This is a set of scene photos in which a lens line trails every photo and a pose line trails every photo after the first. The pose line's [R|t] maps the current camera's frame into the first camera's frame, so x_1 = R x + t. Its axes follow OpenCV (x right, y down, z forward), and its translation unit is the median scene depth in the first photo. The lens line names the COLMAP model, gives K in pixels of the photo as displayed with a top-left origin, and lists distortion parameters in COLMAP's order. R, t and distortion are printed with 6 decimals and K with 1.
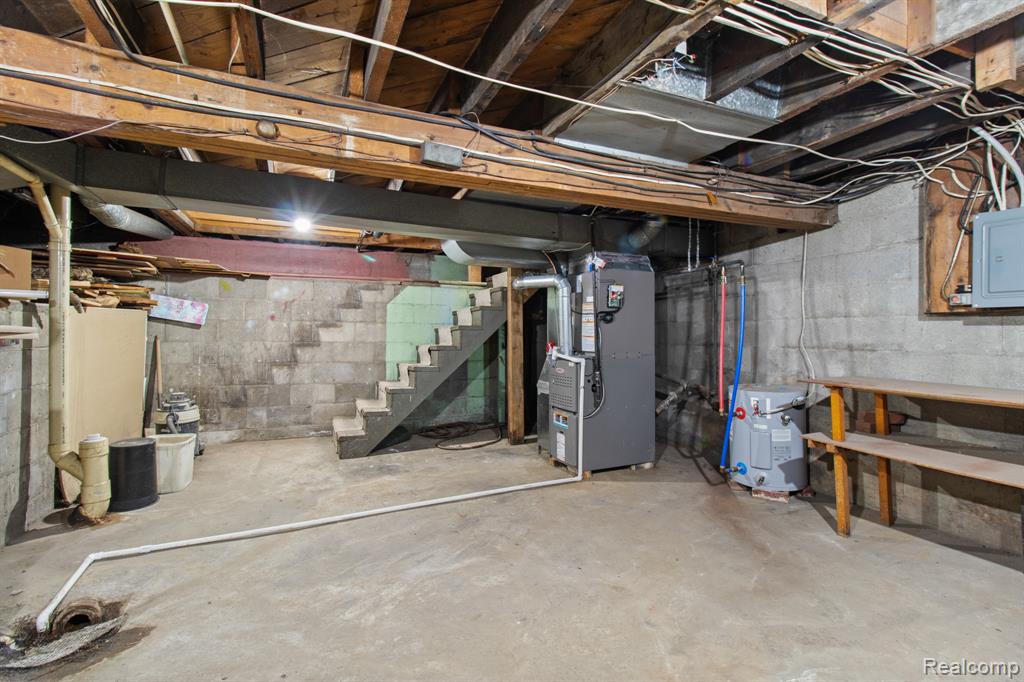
lens RADIAL K [[478.8, 0, 511.4], [0, 478.8, 335.6], [0, 0, 1]] dist [0.001566, 0.000246]
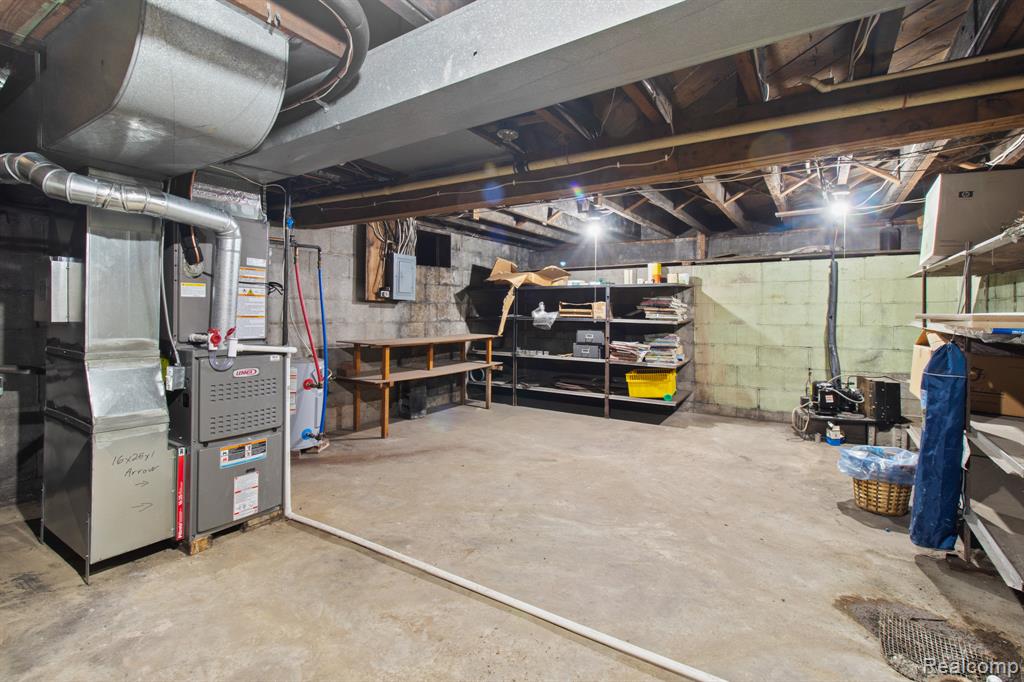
lens RADIAL K [[478.8, 0, 502.0], [0, 478.8, 316.2], [0, 0, 1]] dist [0.001566, 0.000246]
pose [[-0.544910, -0.015156, 0.838358, -0.869736], [-0.007536, 0.999885, 0.013178, -0.015408], [-0.838461, 0.000863, -0.544961, 1.551412]]
